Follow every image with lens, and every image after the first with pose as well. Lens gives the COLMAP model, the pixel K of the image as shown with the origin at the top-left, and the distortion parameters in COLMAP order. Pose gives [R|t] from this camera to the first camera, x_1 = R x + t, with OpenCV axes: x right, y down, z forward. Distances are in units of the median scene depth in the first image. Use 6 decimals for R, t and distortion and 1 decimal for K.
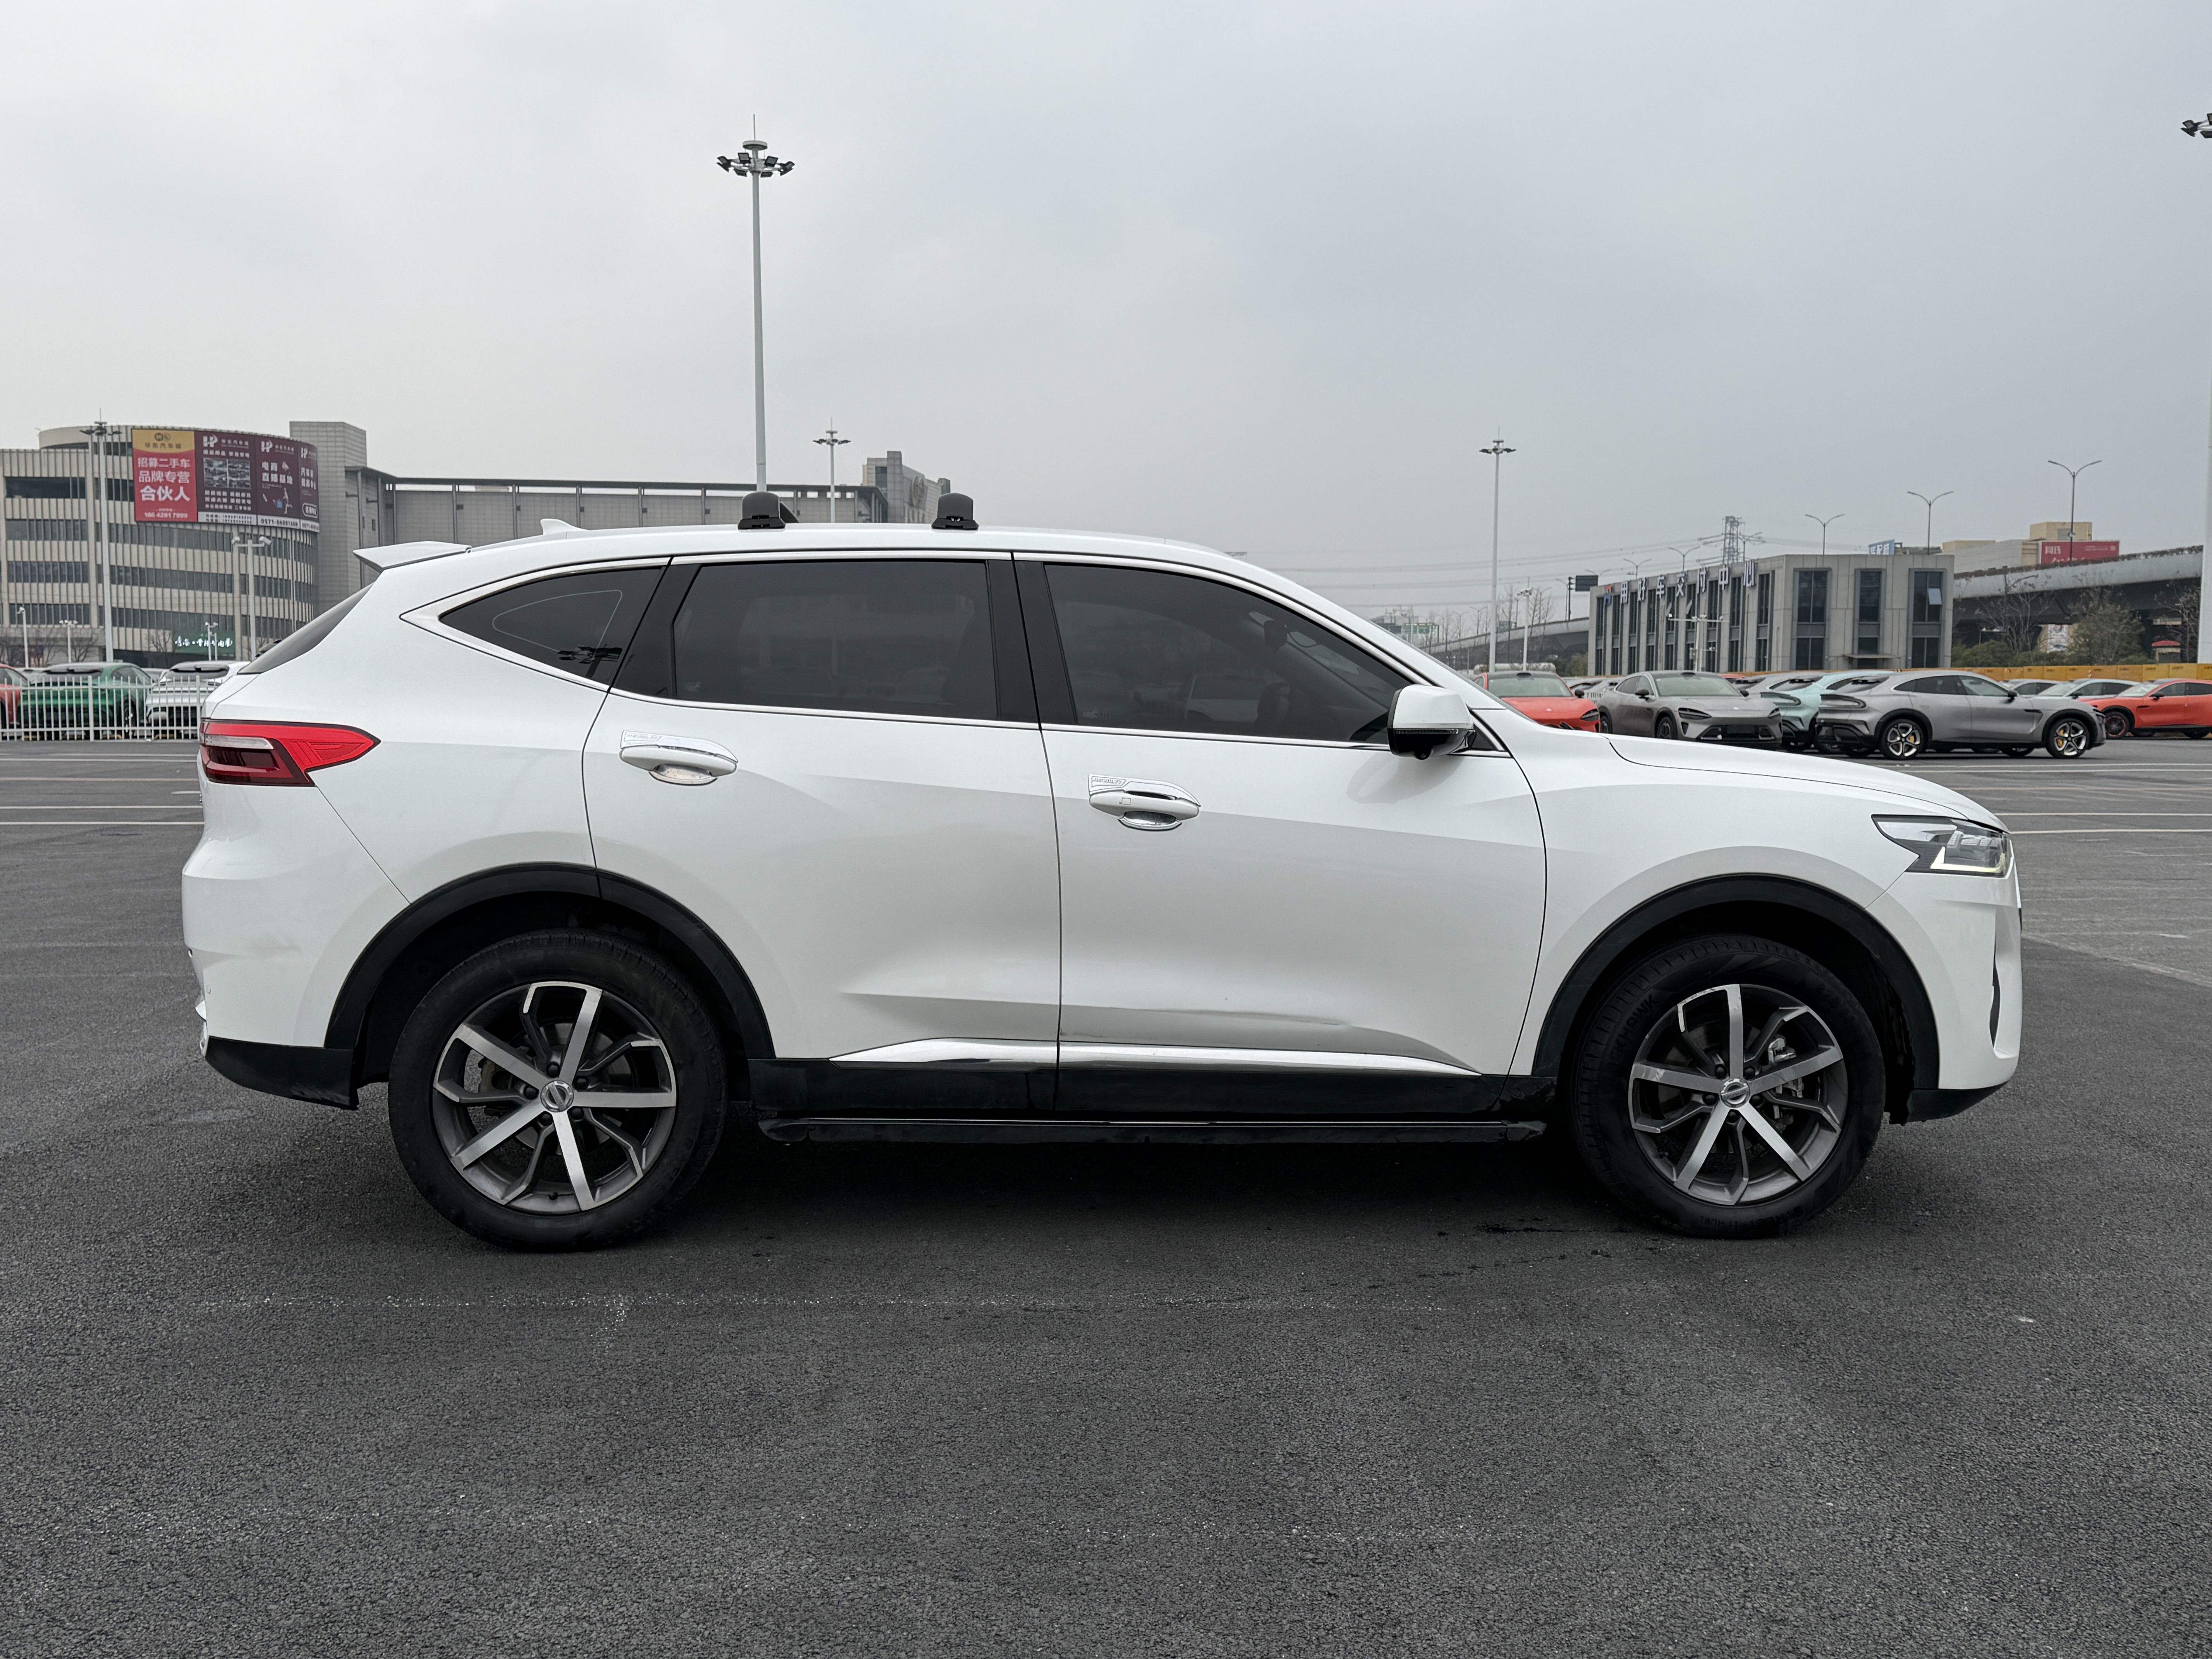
lens RADIAL K [[2012.1, 0, 1094.9], [0, 2012.1, 817.2], [0, 0, 1]] dist [0.138592, -0.241122]
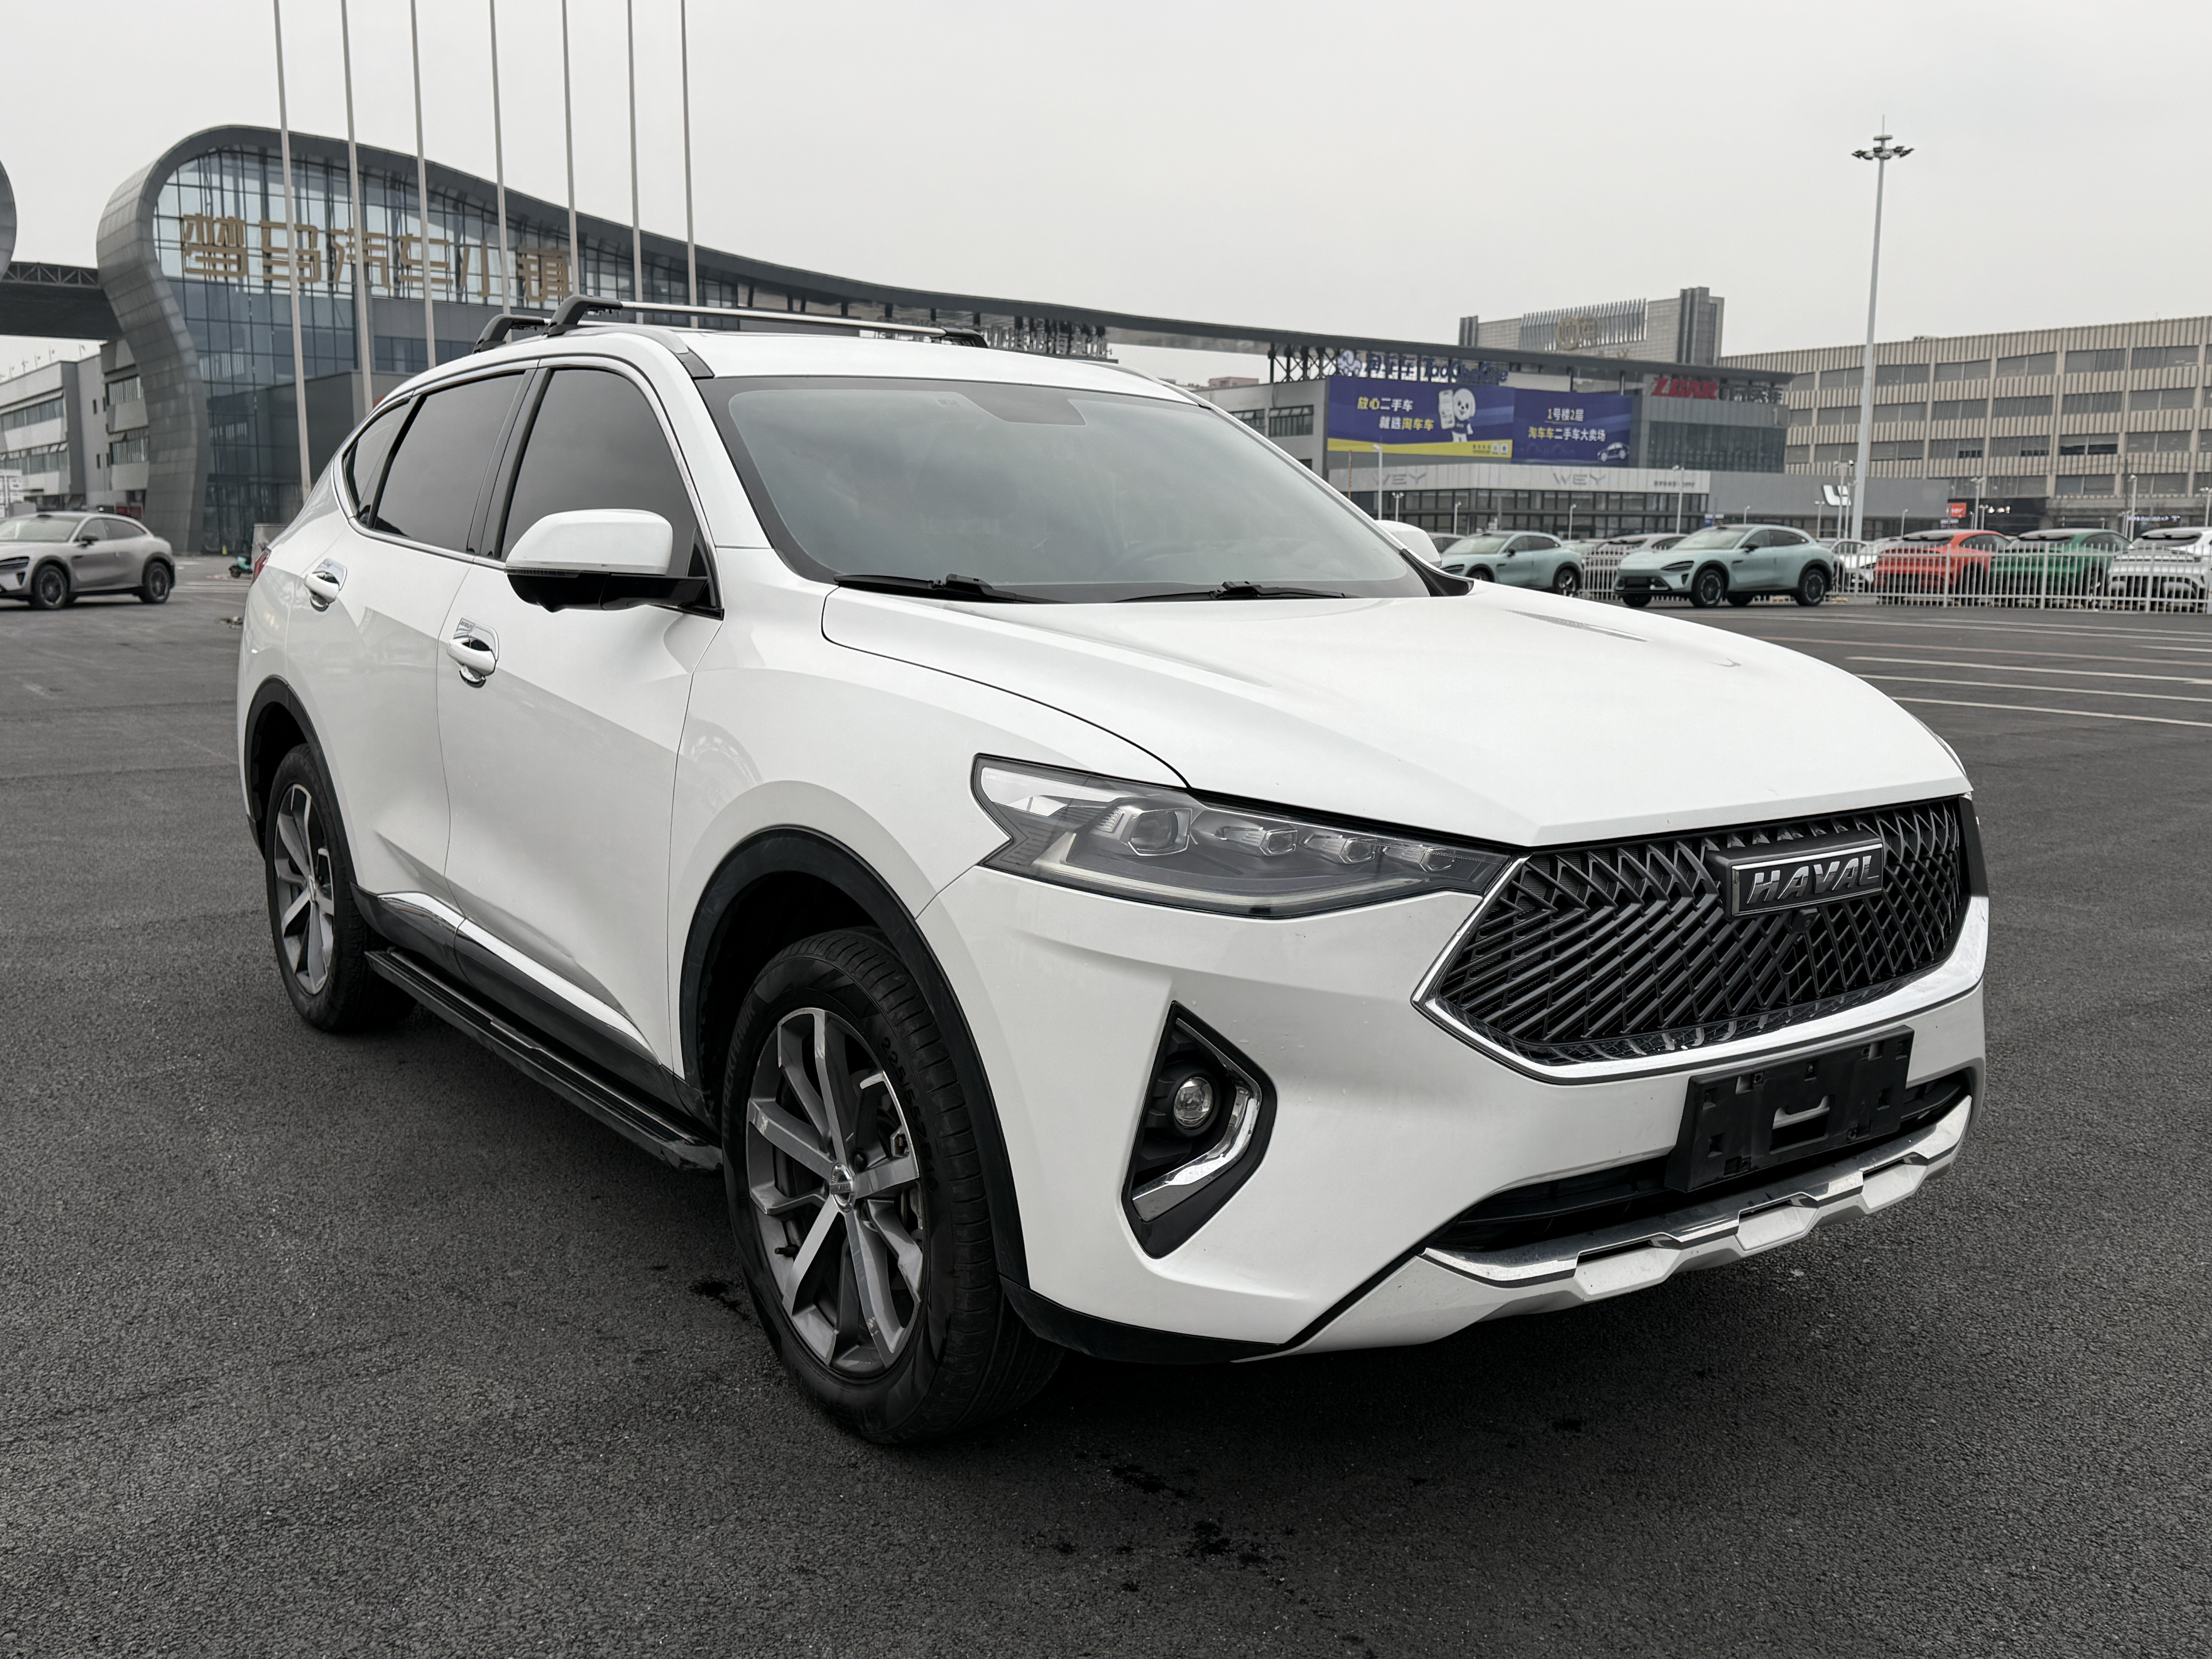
lens RADIAL K [[2030.0, 0, 1115.2], [0, 2030.0, 797.0], [0, 0, 1]] dist [0.052706, -0.064539]
pose [[0.521109, 0.113583, -0.845898, 0.121967], [-0.069347, 0.993463, 0.090677, -0.005862], [0.850668, 0.011408, 0.525579, 0.106593]]
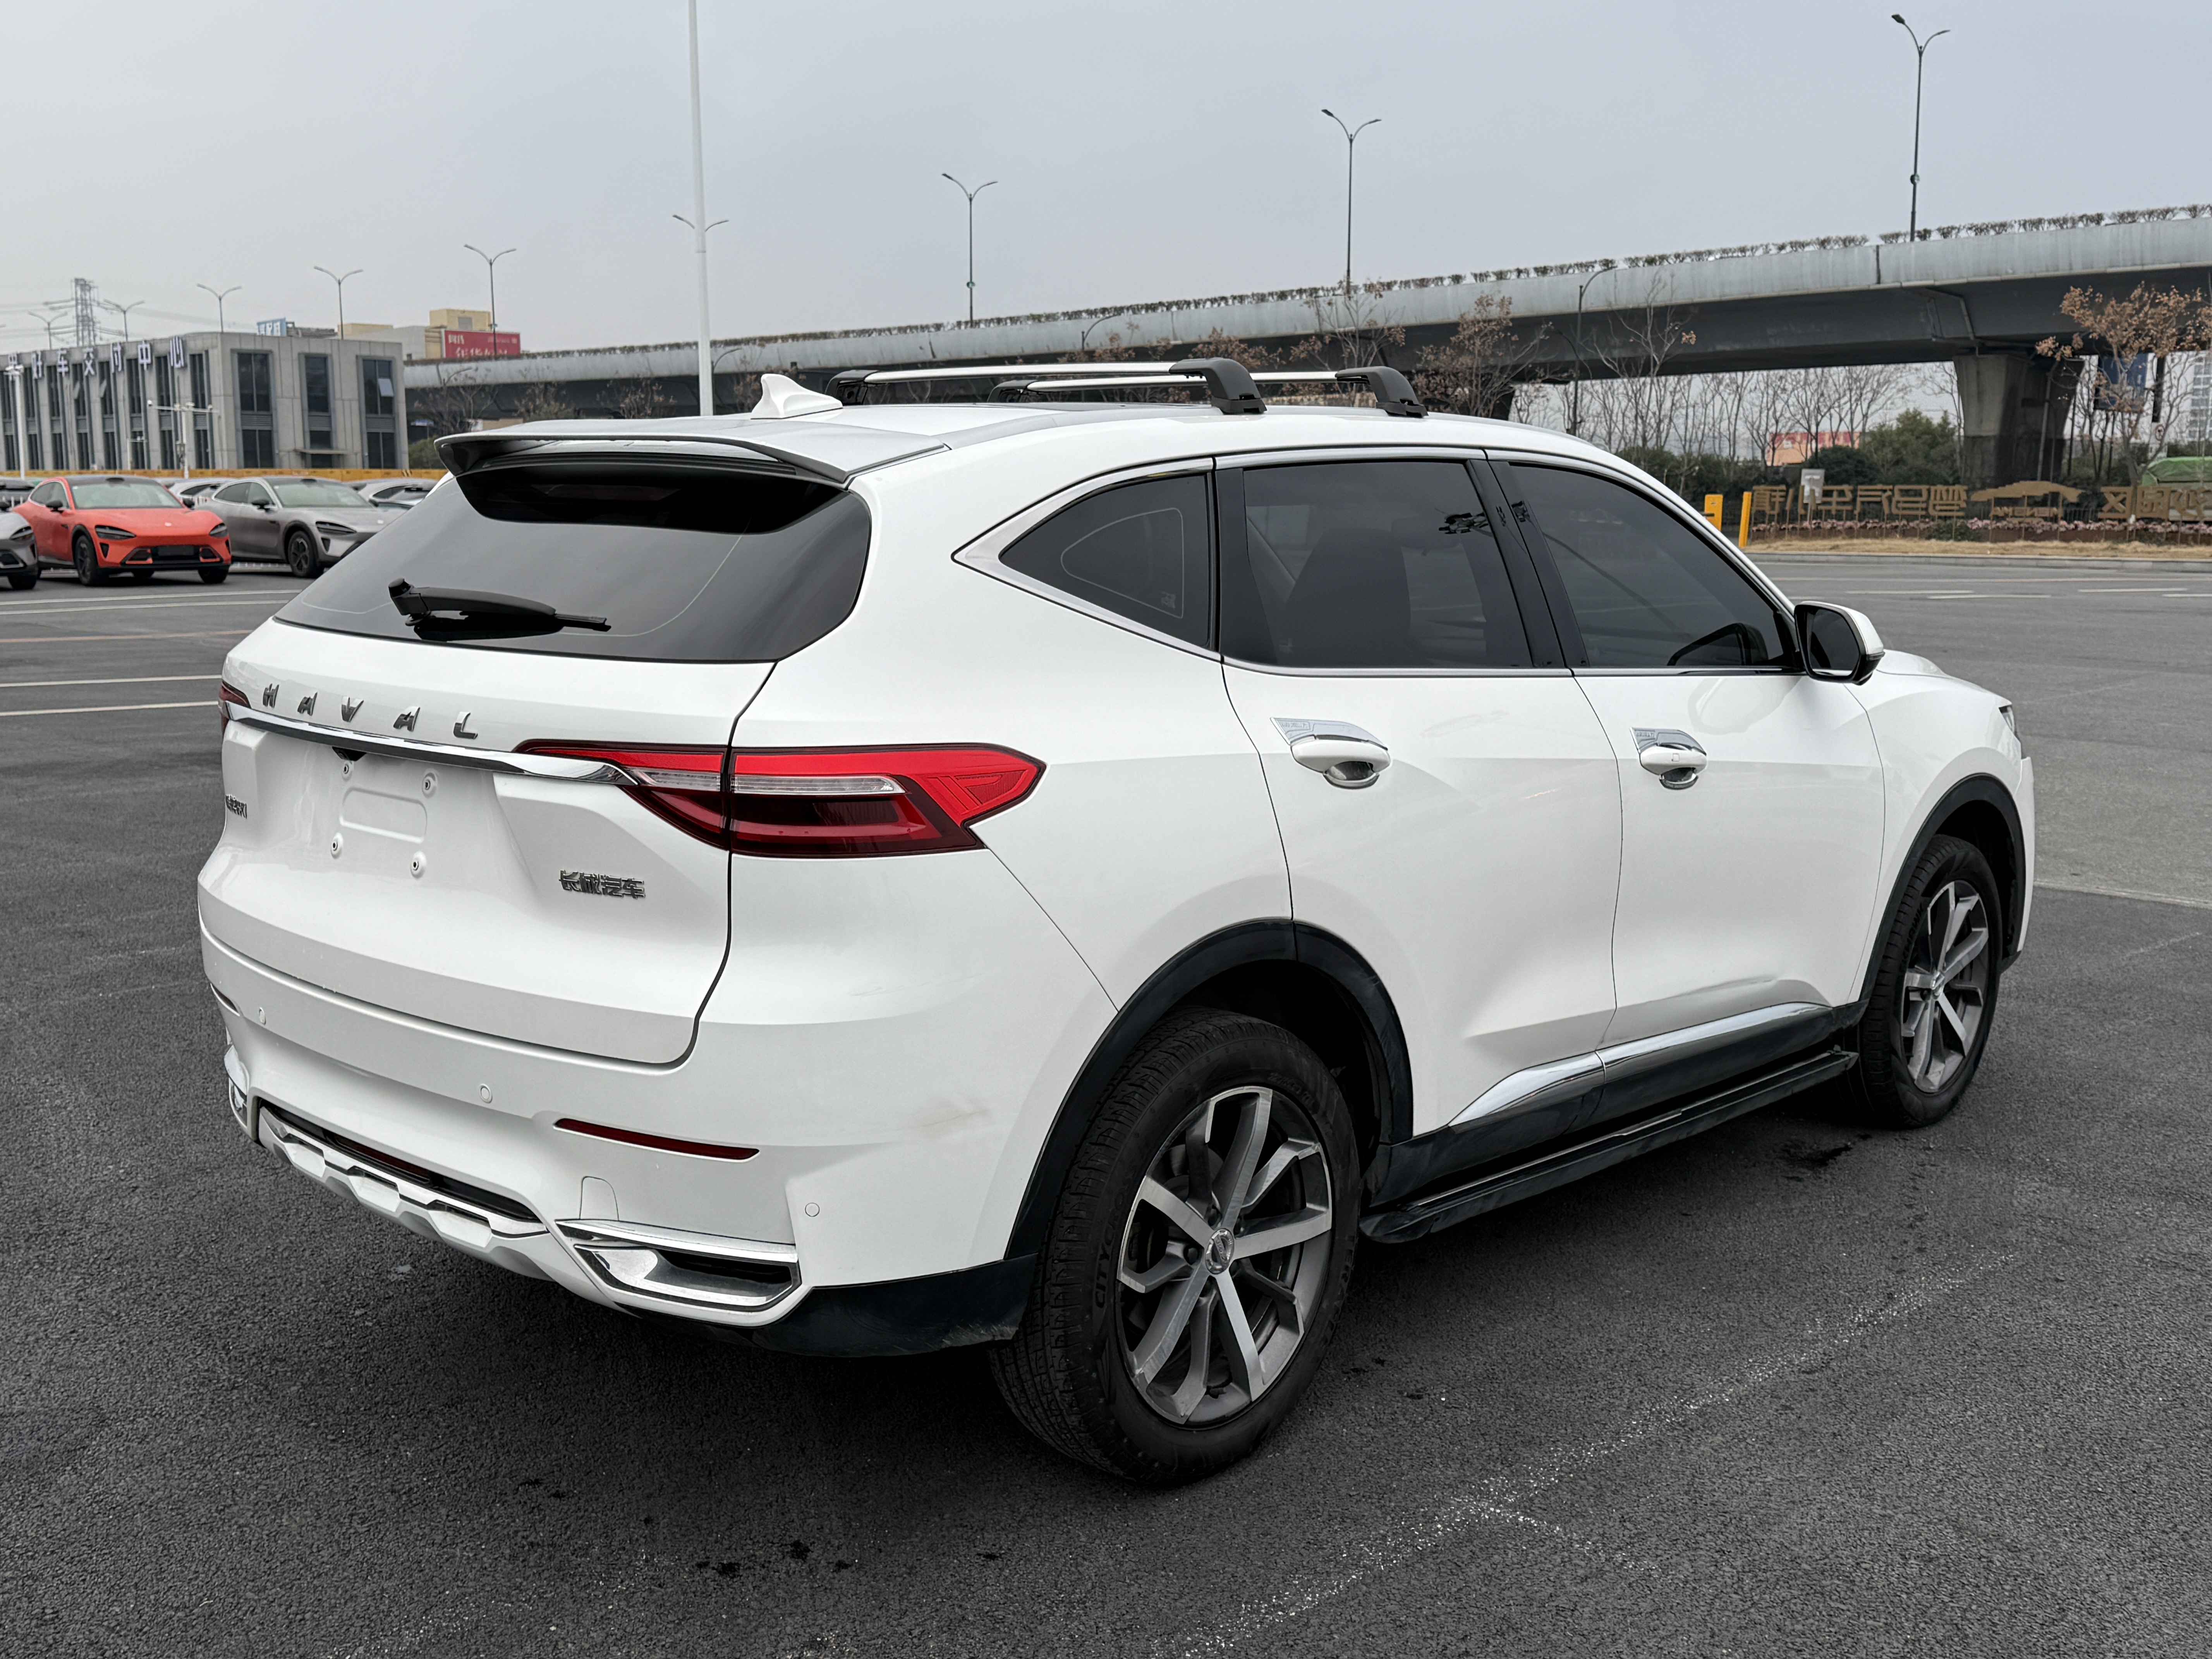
lens RADIAL K [[2187.6, 0, 1106.0], [0, 2187.6, 829.5], [0, 0, 1]] dist [0.125522, -0.261260]
pose [[0.737244, -0.106026, 0.667256, -0.105301], [0.043161, 0.992983, 0.110096, -0.012119], [-0.674247, -0.052369, 0.736647, 0.065476]]
